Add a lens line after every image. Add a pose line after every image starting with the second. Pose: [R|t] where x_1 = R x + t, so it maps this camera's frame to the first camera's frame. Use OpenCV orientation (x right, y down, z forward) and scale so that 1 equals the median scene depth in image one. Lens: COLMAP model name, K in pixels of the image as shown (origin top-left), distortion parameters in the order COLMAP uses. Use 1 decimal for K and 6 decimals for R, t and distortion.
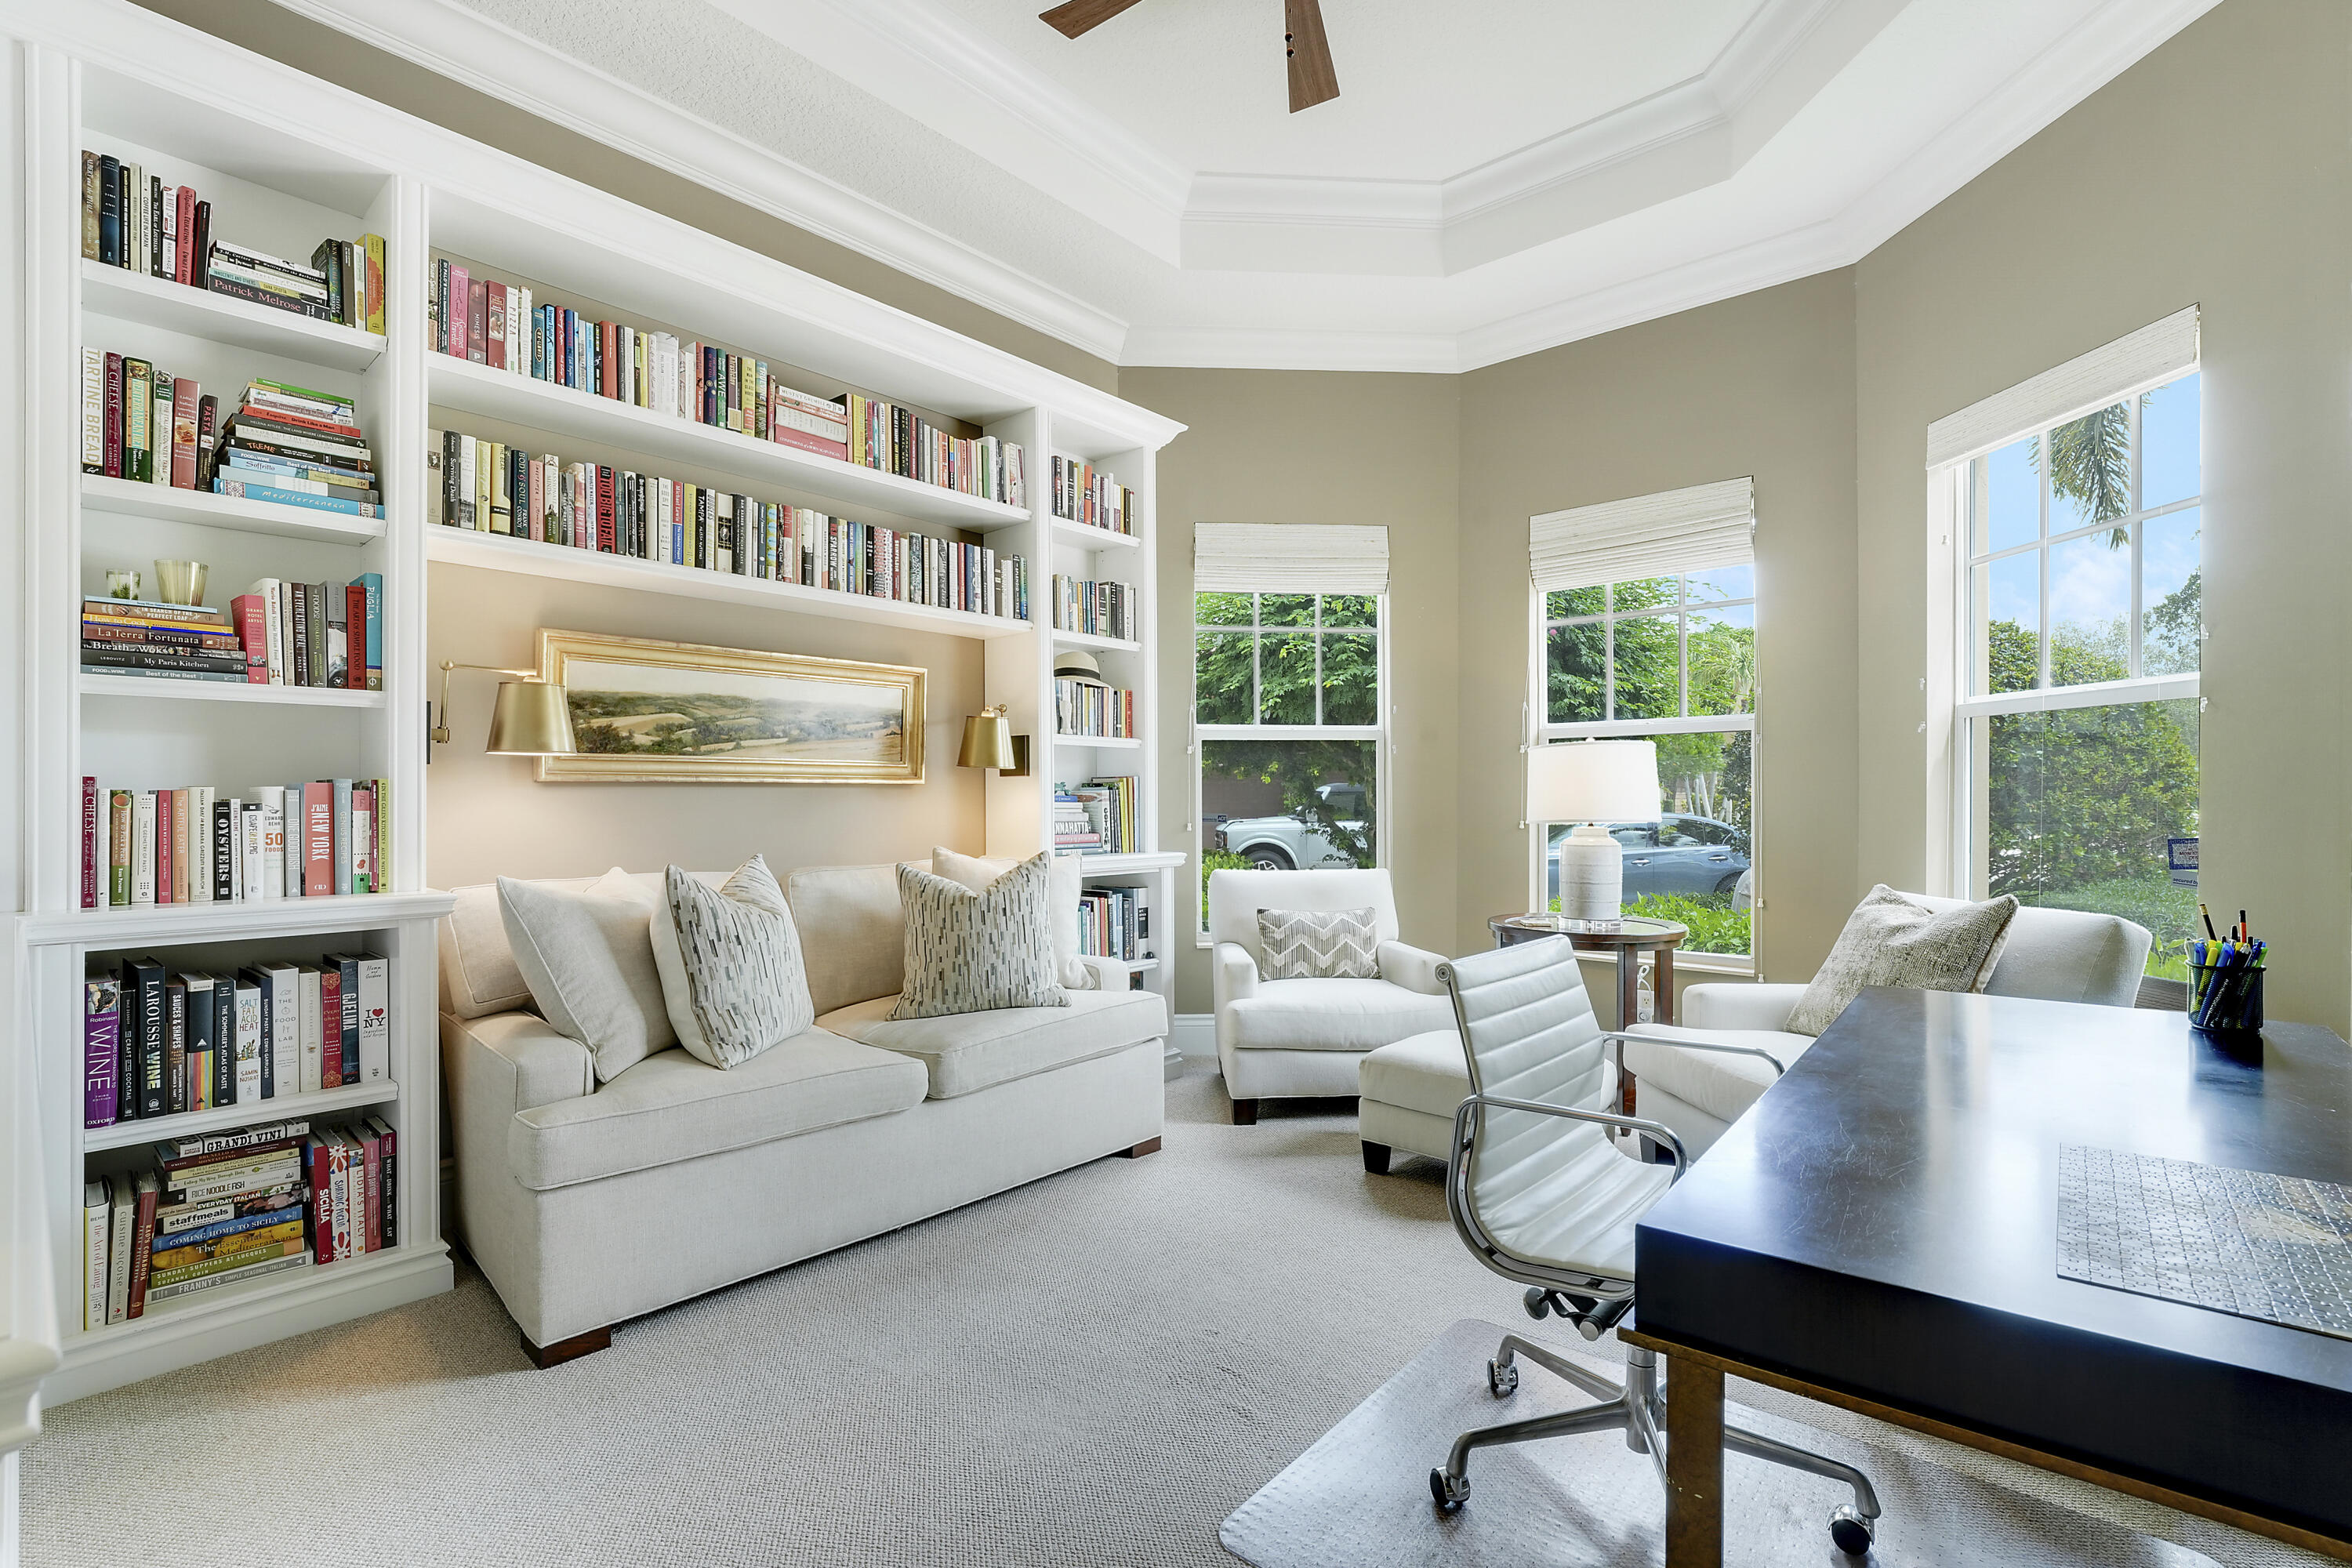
lens RADIAL K [[1116.3, 0, 1176.0], [0, 1116.3, 784.0], [0, 0, 1]] dist [-0.022647, -0.000929]
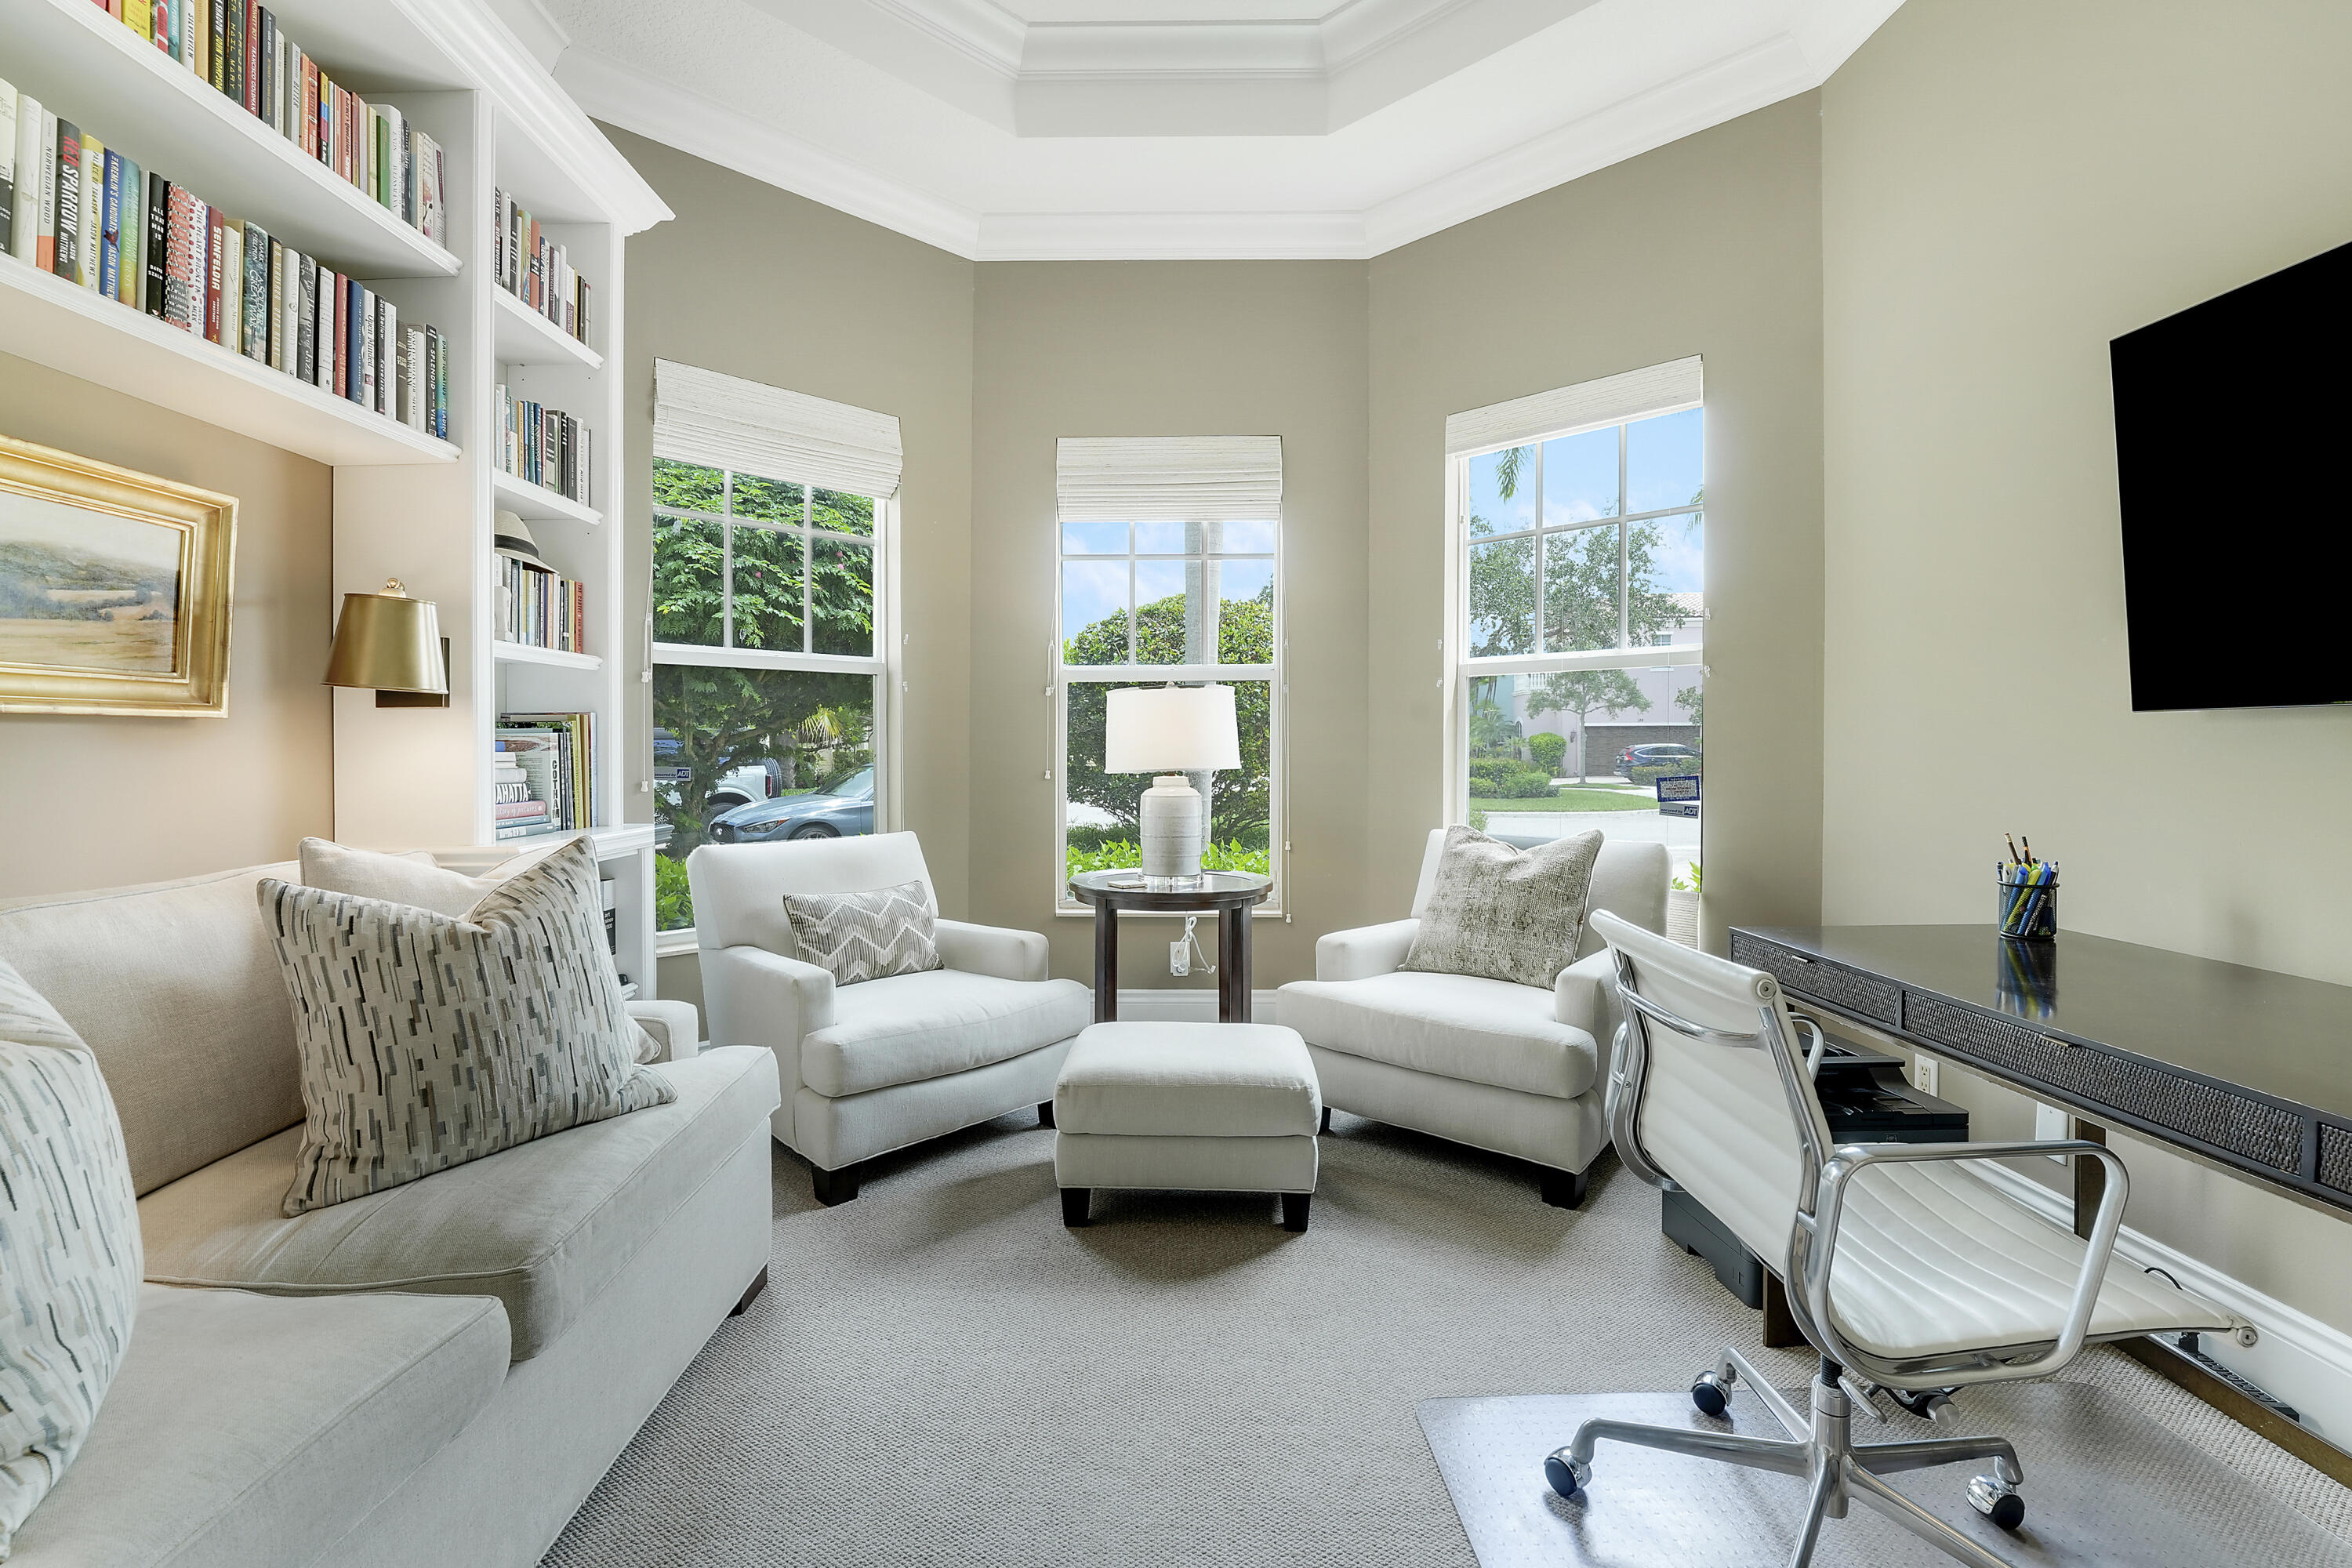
lens RADIAL K [[1056.8, 0, 1174.4], [0, 1056.8, 734.5], [0, 0, 1]] dist [-0.036095, 0.006439]
pose [[0.738935, 0.007063, 0.673740, -0.224199], [-0.007691, 0.999968, -0.002048, 0.005493], [-0.673733, -0.003669, 0.738965, 0.346779]]
